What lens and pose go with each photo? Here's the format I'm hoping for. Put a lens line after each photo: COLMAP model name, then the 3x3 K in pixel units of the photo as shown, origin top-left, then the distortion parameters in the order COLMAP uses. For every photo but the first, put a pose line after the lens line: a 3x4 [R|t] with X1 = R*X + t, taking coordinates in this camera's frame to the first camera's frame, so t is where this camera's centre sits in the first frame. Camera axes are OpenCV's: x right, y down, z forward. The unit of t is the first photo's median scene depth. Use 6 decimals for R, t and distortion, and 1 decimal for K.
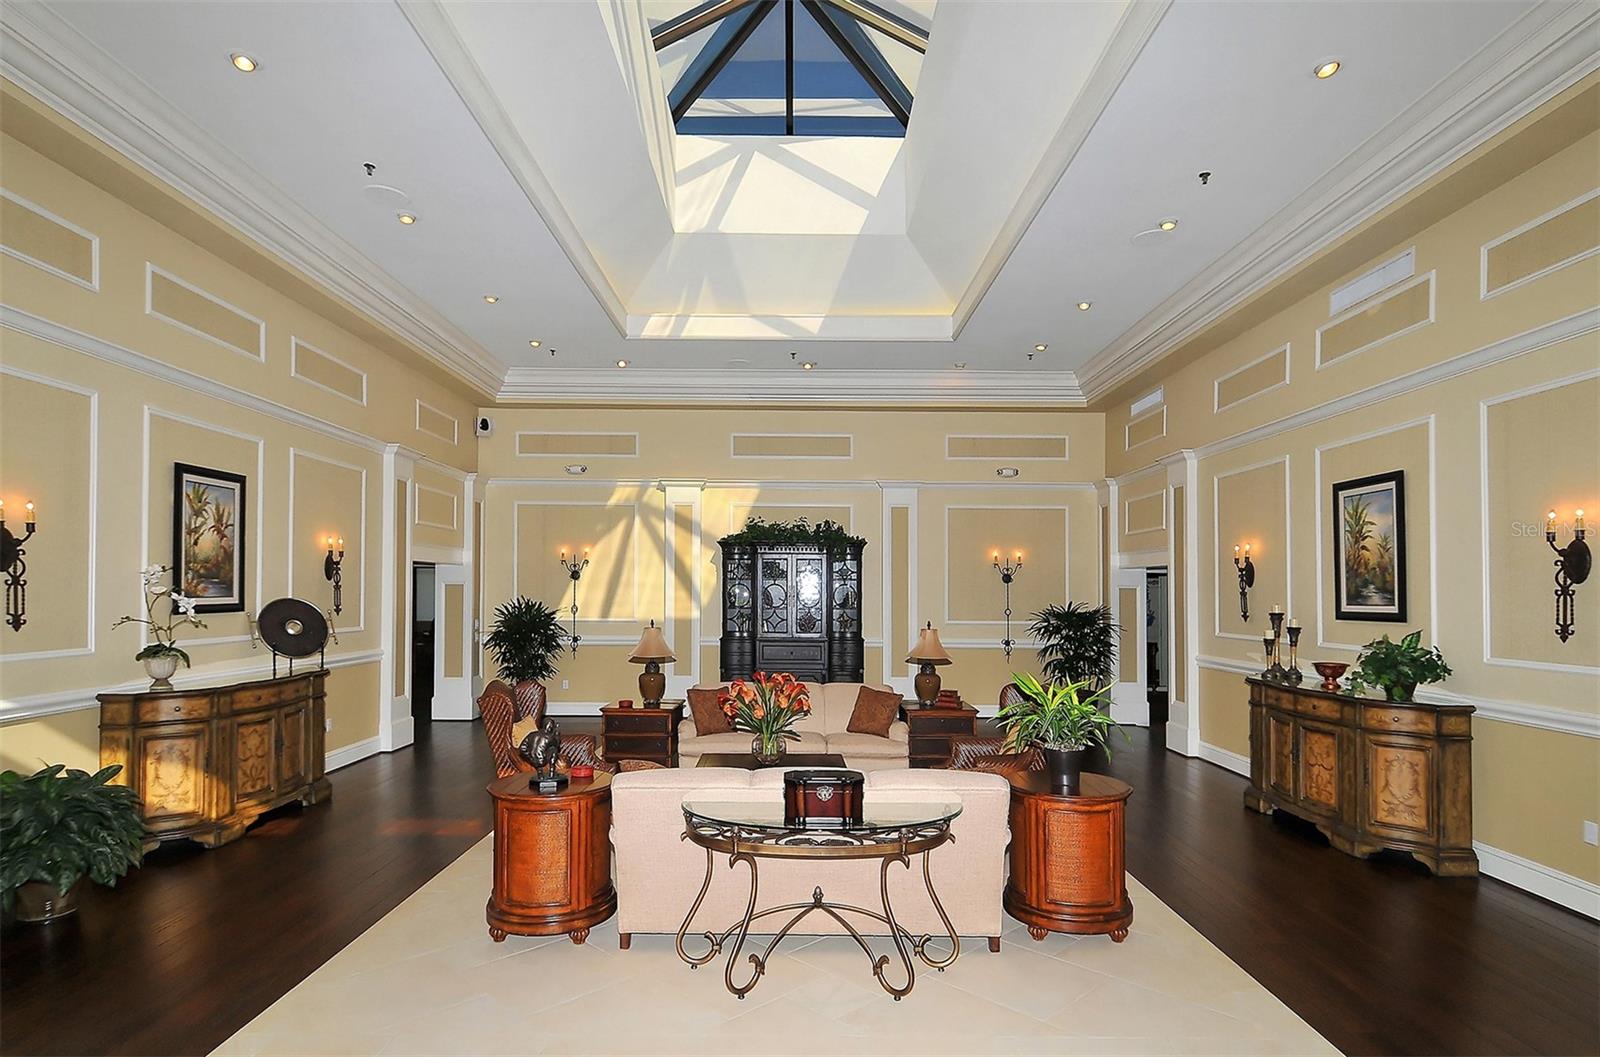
lens RADIAL K [[881.3, 0, 797.2], [0, 881.3, 574.5], [0, 0, 1]] dist [-0.002632, -0.001488]
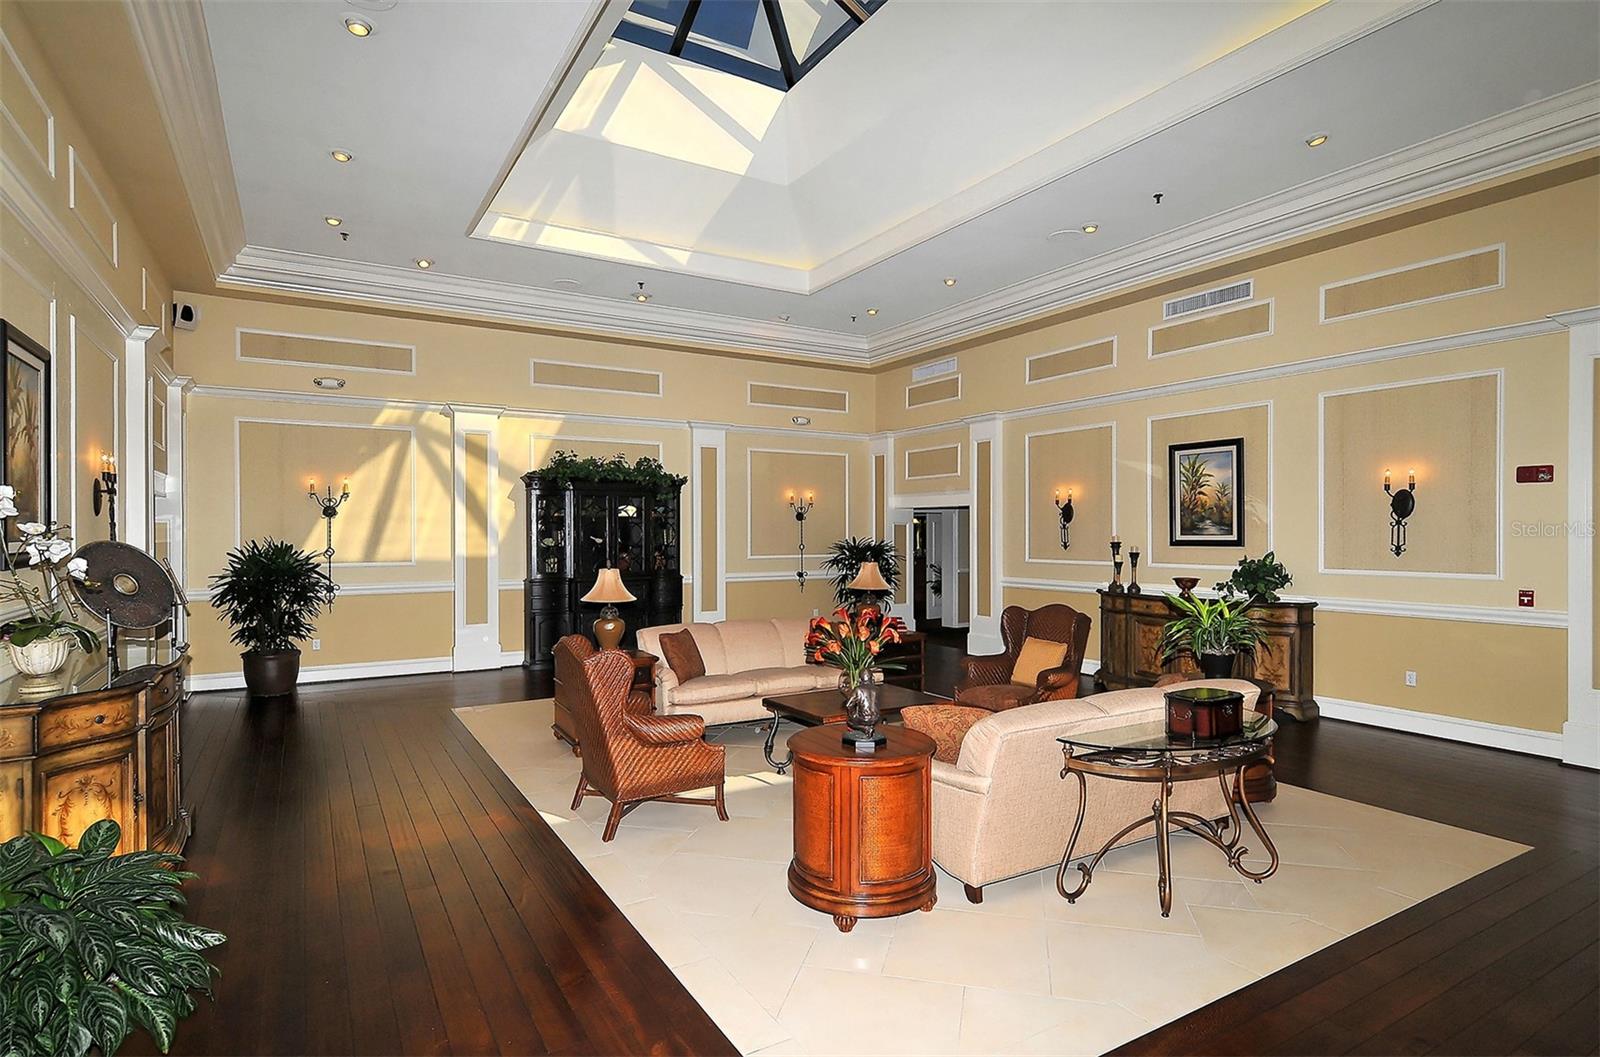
lens RADIAL K [[809.2, 0, 800.0], [0, 809.2, 528.5], [0, 0, 1]] dist [0.016696, -0.029363]
pose [[0.852750, -0.004551, 0.522300, -0.366208], [-0.003618, 0.999887, 0.014619, 0.005685], [-0.522307, -0.014356, 0.852637, 0.166865]]
